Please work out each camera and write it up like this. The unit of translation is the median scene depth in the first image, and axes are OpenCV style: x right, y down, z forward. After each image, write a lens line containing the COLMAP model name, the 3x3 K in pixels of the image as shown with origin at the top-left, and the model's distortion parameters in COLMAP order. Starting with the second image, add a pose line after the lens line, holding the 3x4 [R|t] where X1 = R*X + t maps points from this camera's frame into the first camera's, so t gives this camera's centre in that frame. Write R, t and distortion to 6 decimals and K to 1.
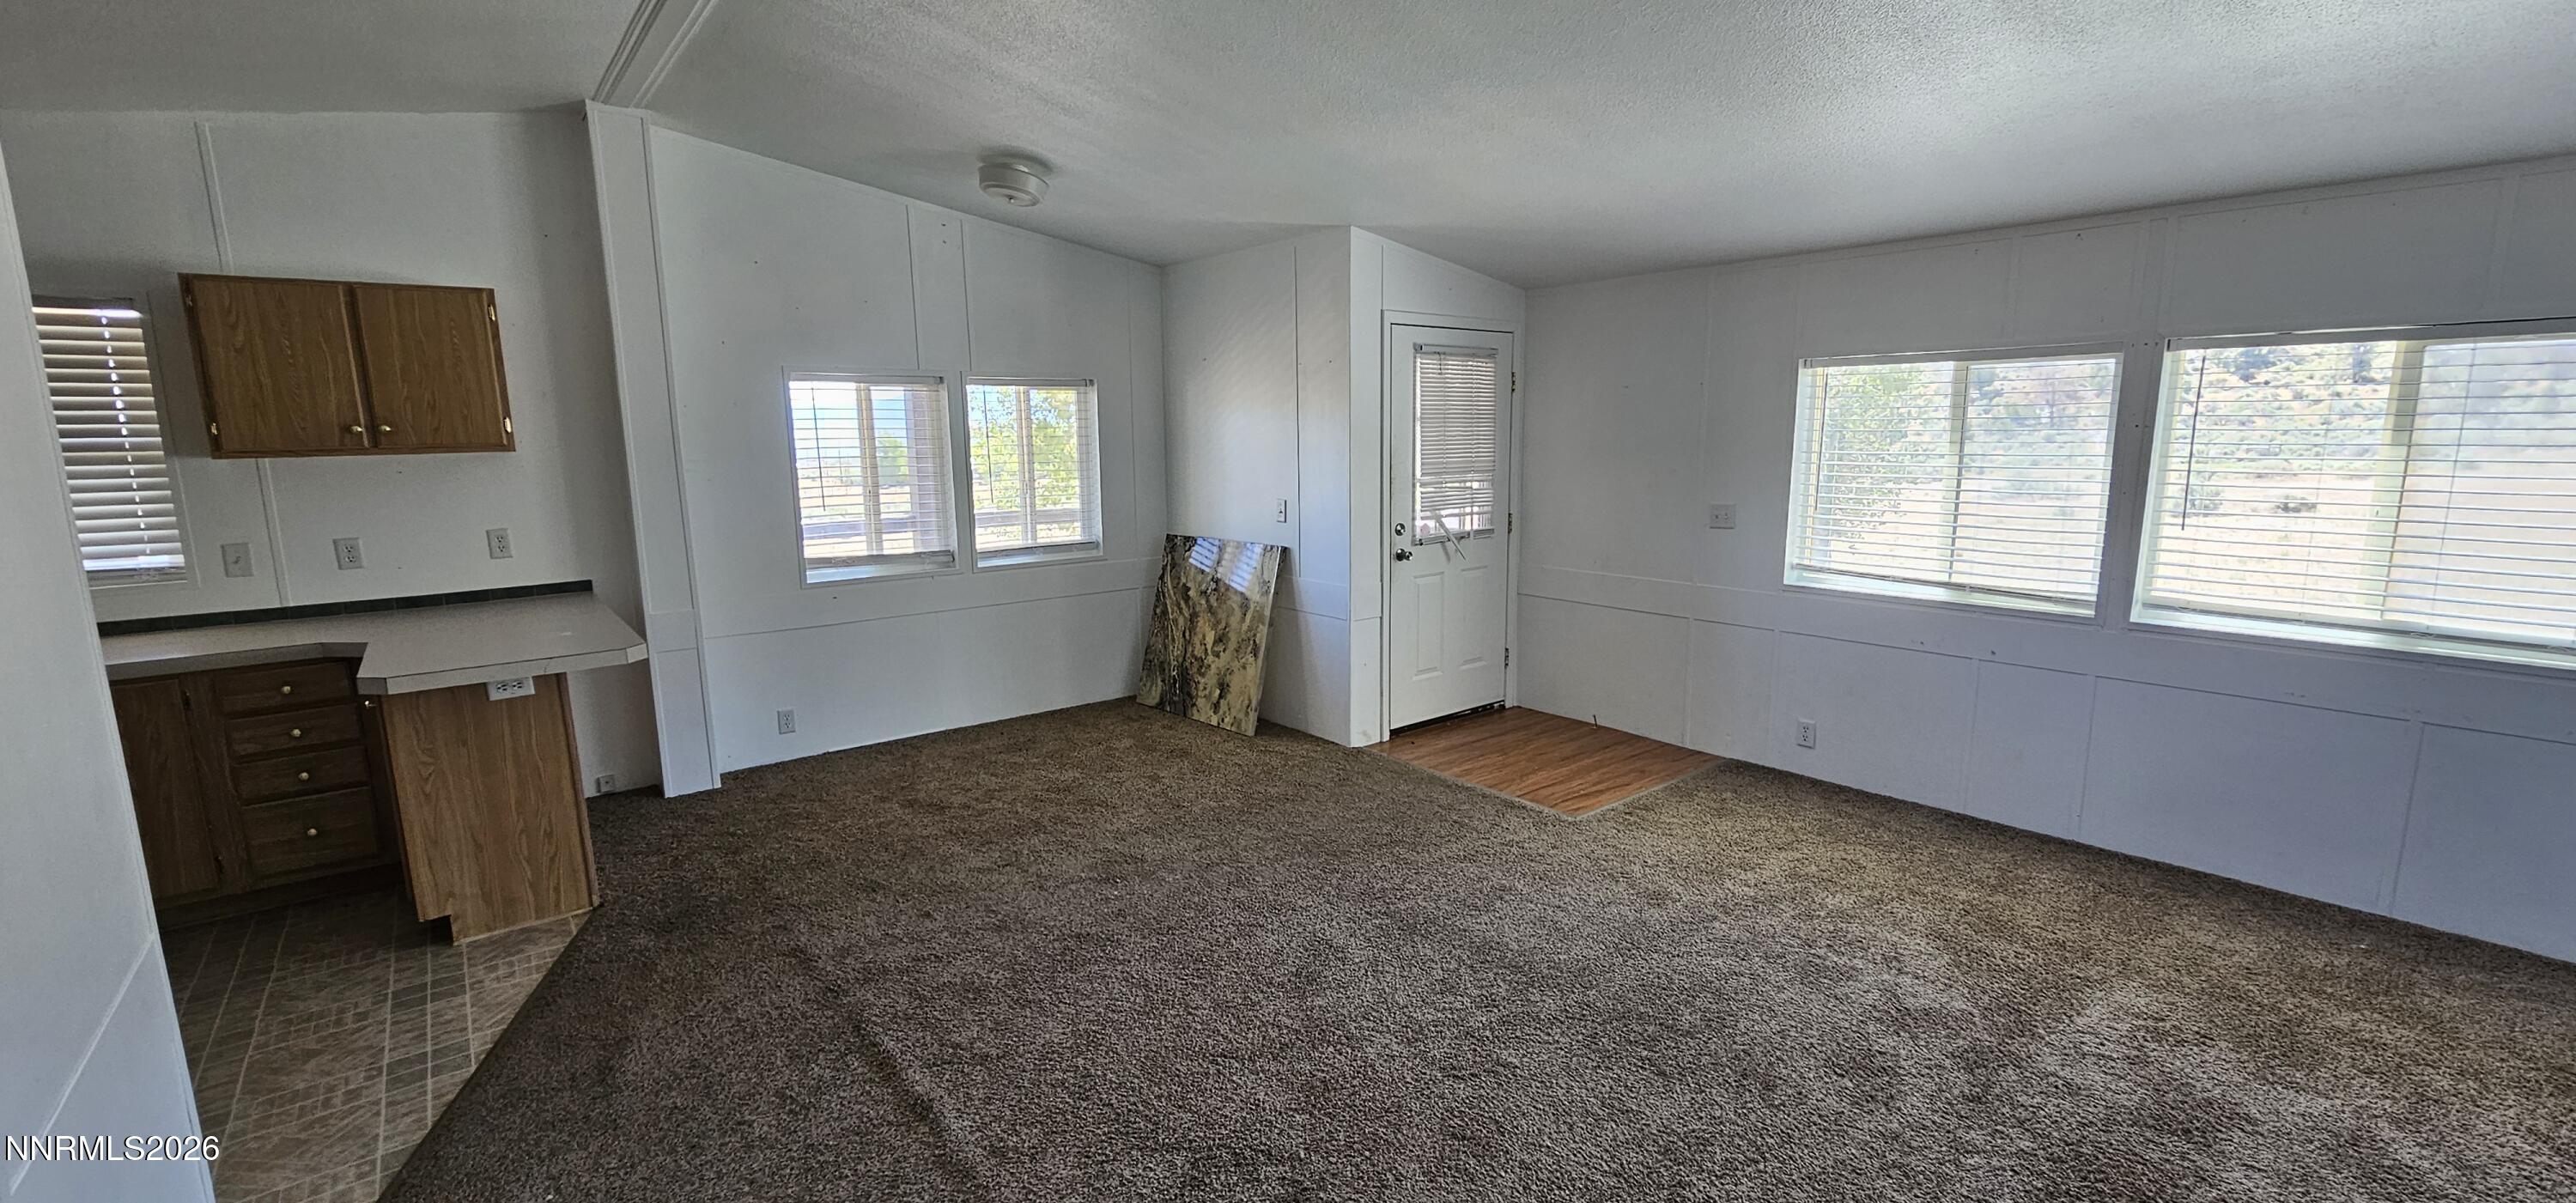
lens RADIAL K [[1057.4, 0, 1288.0], [0, 1057.4, 601.5], [0, 0, 1]] dist [-0.000695, 0.000063]
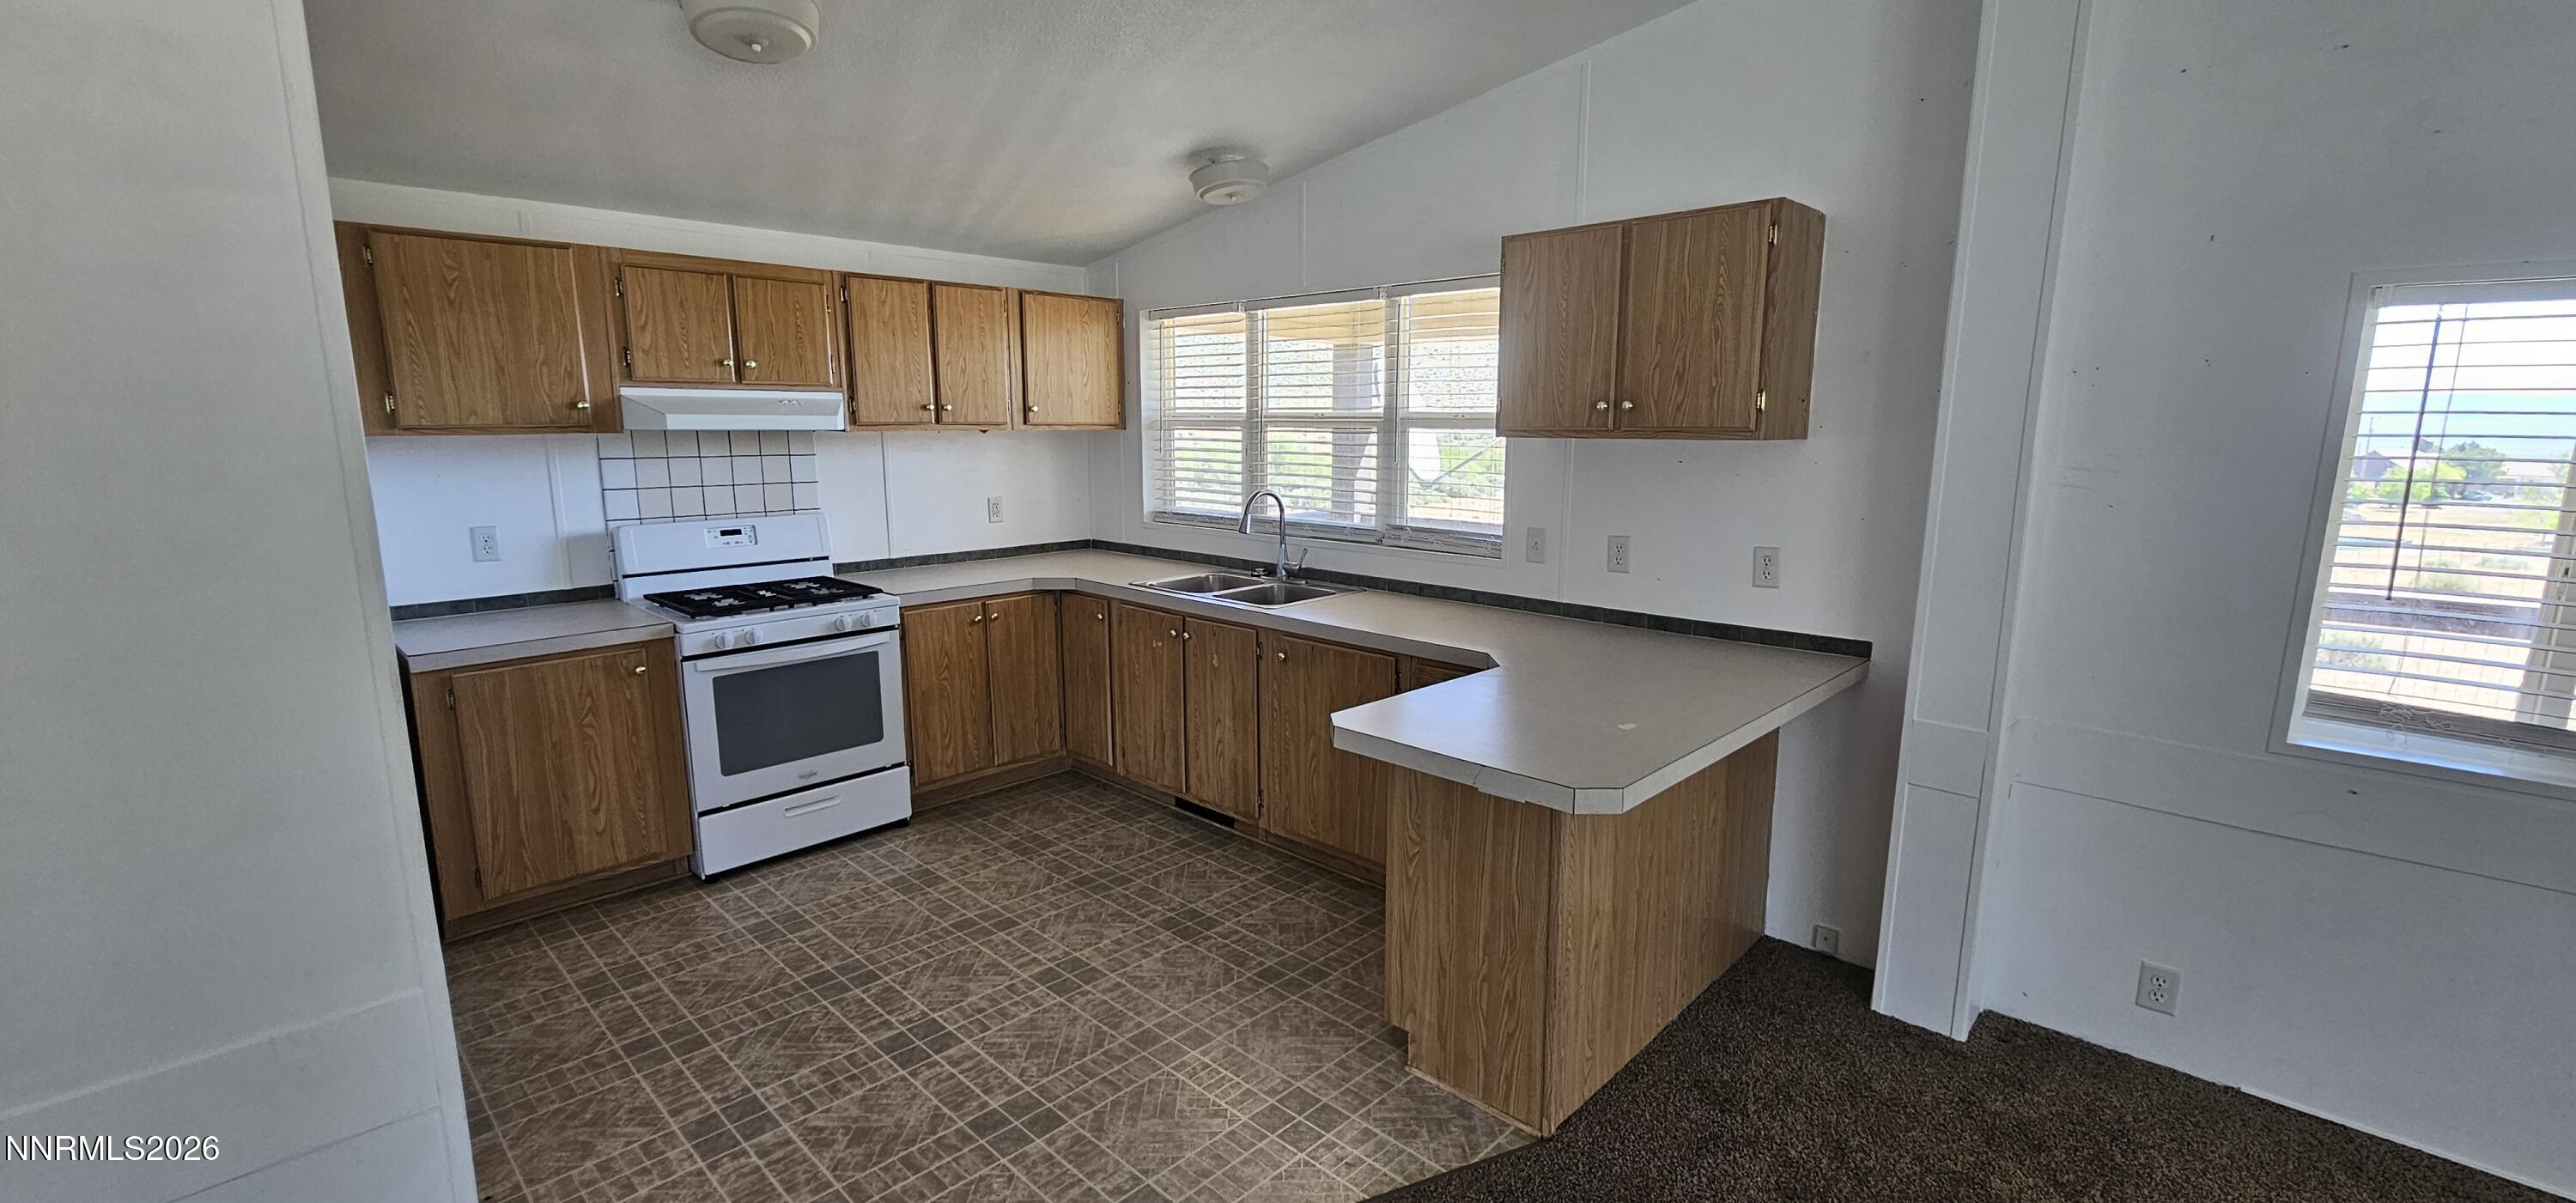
lens RADIAL K [[1057.4, 0, 1288.0], [0, 1057.4, 601.5], [0, 0, 1]] dist [-0.000695, 0.000063]
pose [[0.128685, 0.184822, -0.974311, -0.070700], [-0.165336, 0.972727, 0.162684, -0.085442], [0.977806, 0.140153, 0.155733, 0.512412]]
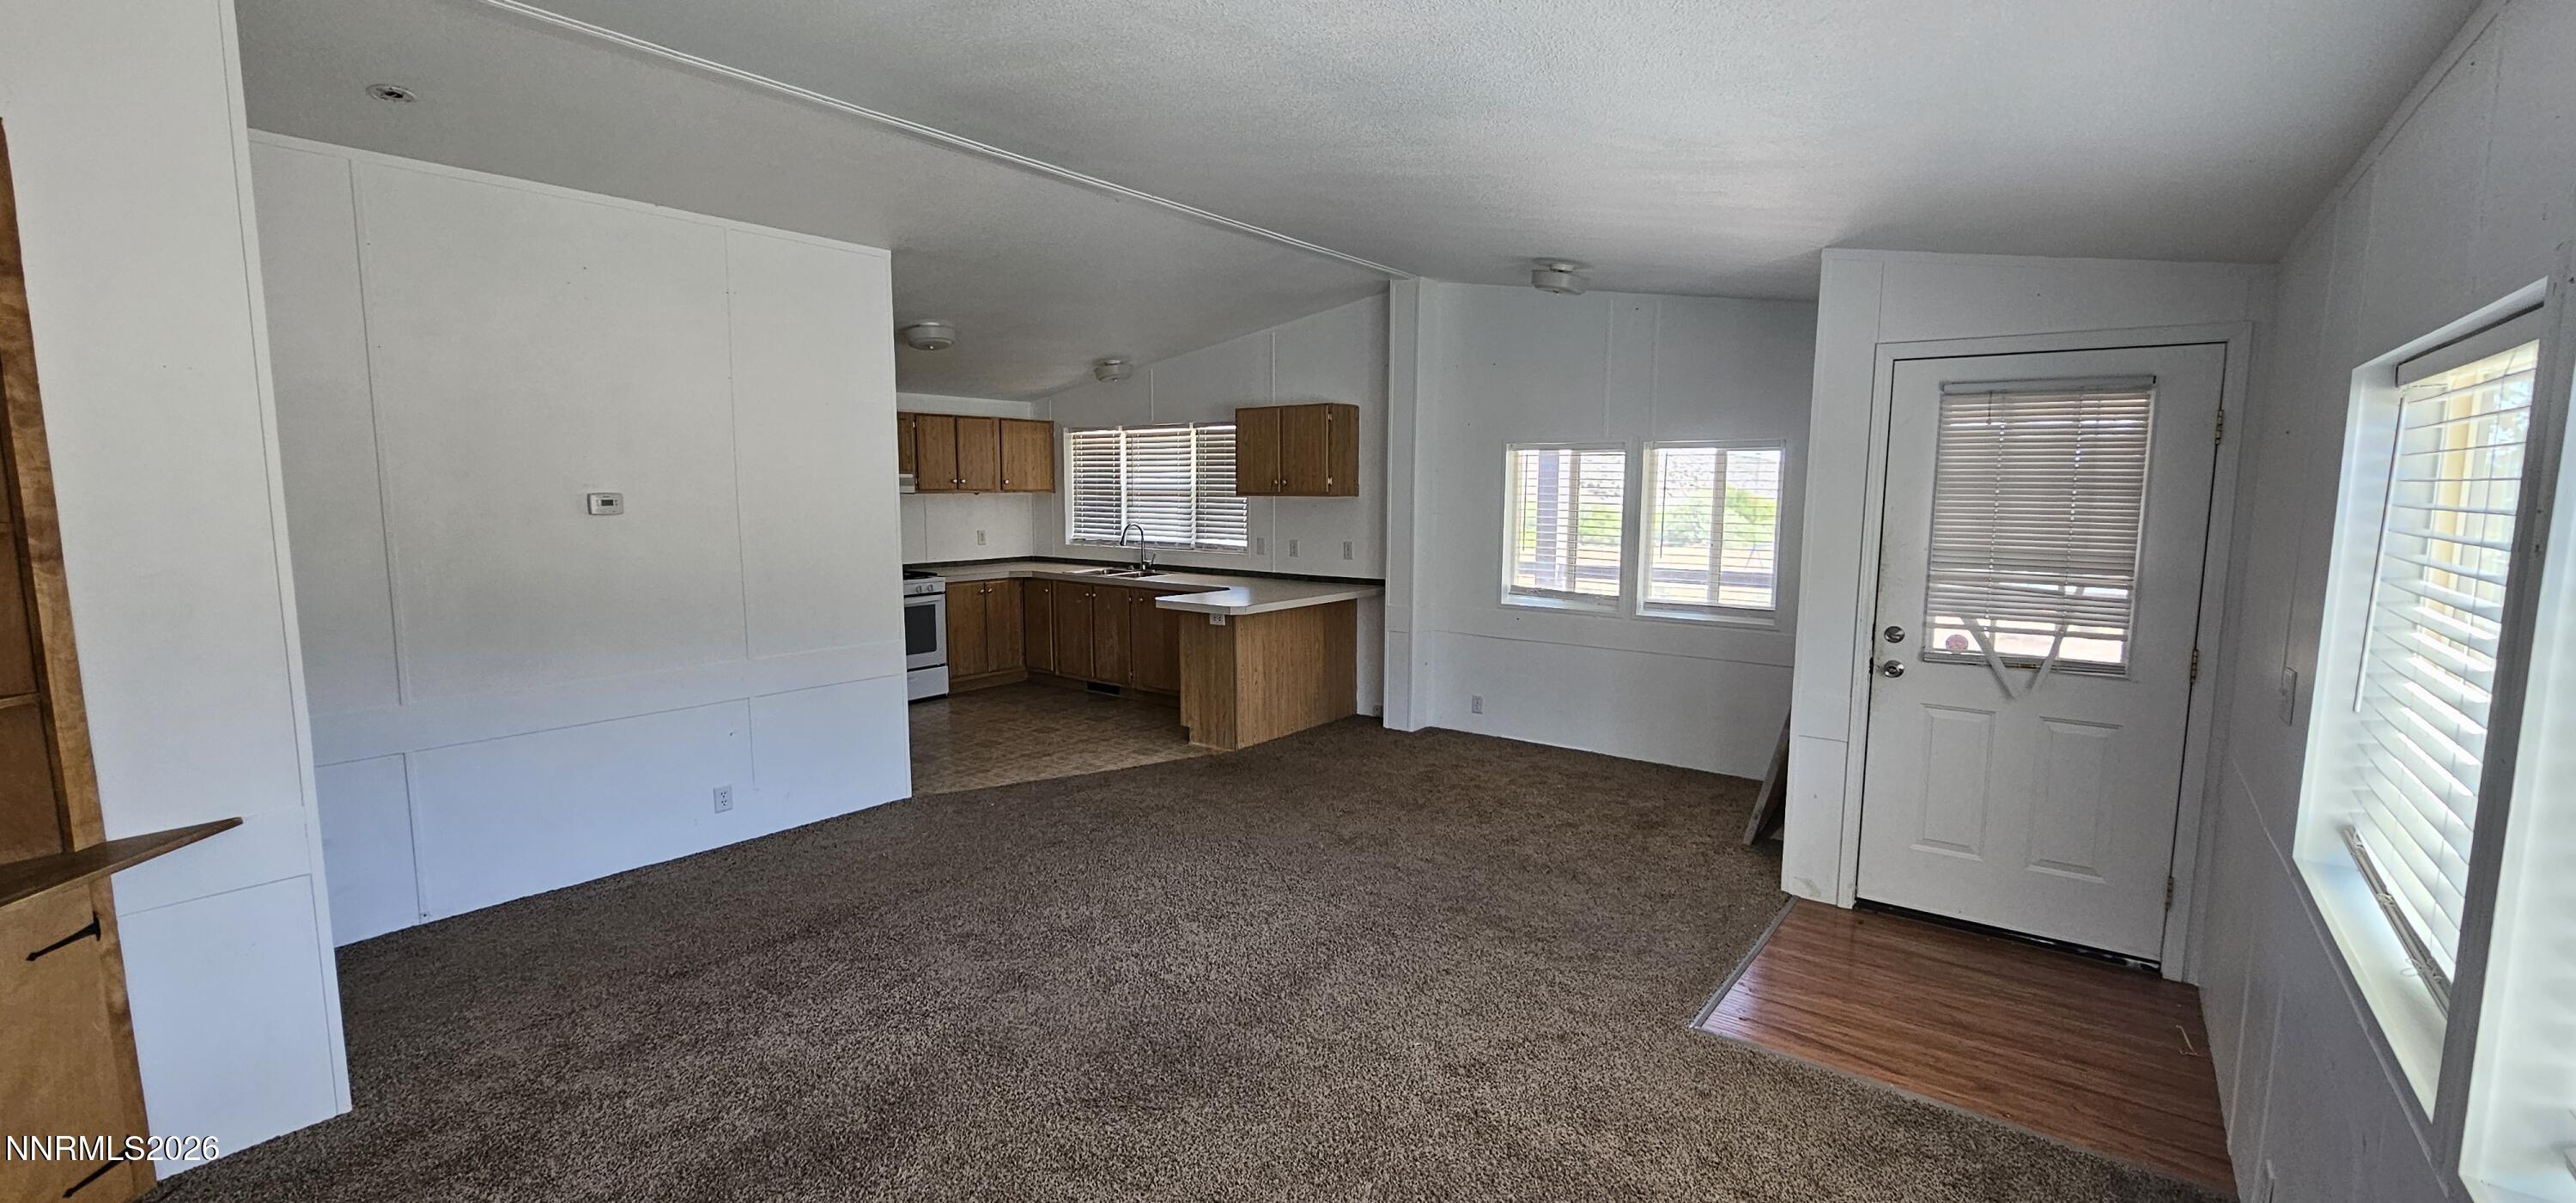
lens RADIAL K [[1057.4, 0, 1288.0], [0, 1057.4, 601.5], [0, 0, 1]] dist [-0.000695, 0.000063]
pose [[0.238167, 0.122406, -0.963480, 0.774967], [-0.164559, 0.982769, 0.084178, -0.090894], [0.957182, 0.138501, 0.254206, 0.439496]]
